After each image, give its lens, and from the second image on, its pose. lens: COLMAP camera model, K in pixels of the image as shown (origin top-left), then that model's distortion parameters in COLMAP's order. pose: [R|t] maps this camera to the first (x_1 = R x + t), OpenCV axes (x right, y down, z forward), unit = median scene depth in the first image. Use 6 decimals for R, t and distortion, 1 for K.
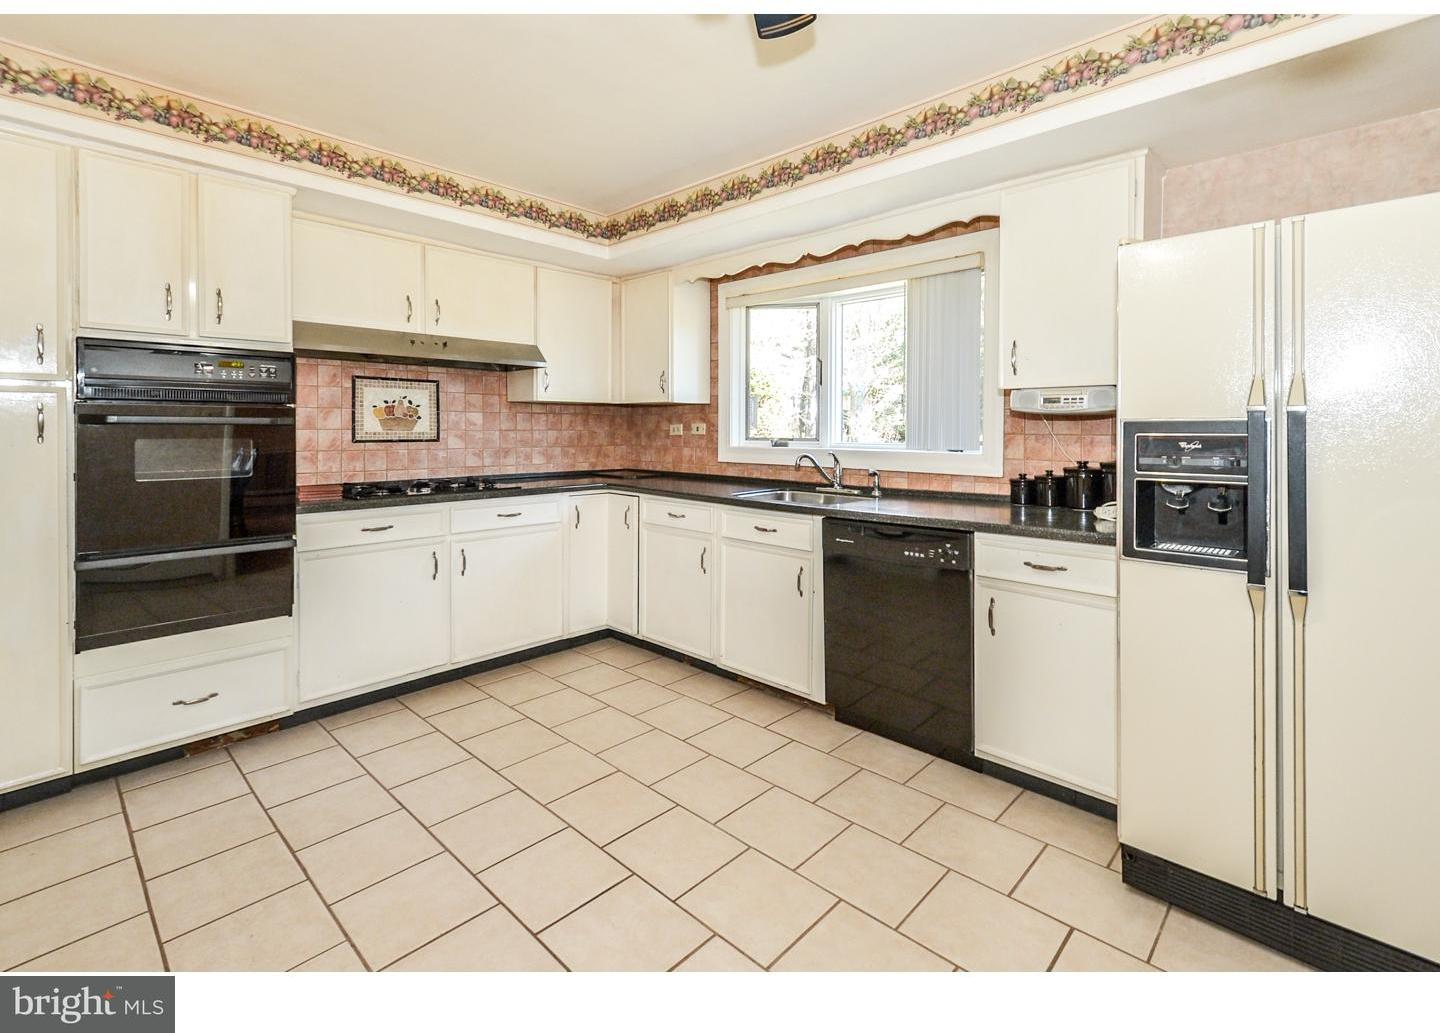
lens RADIAL K [[669.6, 0, 719.9], [0, 669.6, 428.7], [0, 0, 1]] dist [0.003011, -0.000982]
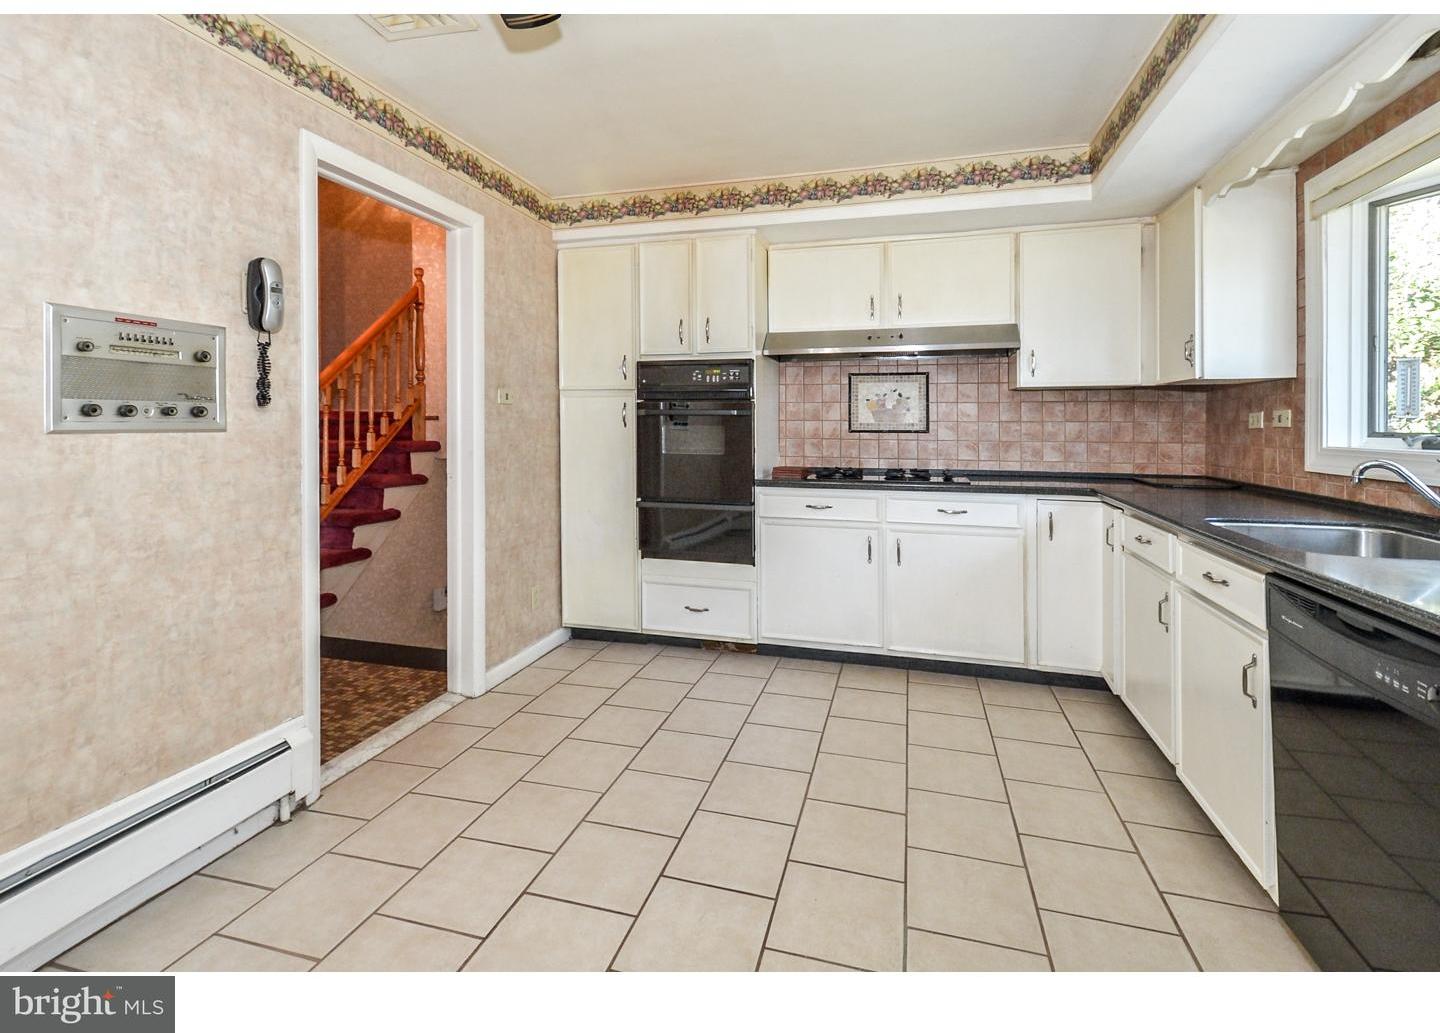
lens RADIAL K [[669.6, 0, 719.9], [0, 669.6, 428.7], [0, 0, 1]] dist [0.003011, -0.000982]
pose [[0.451018, 0.003483, -0.892508, 0.336134], [-0.003550, 0.999991, 0.002109, 0.011968], [0.892508, 0.002218, 0.451027, 0.268867]]
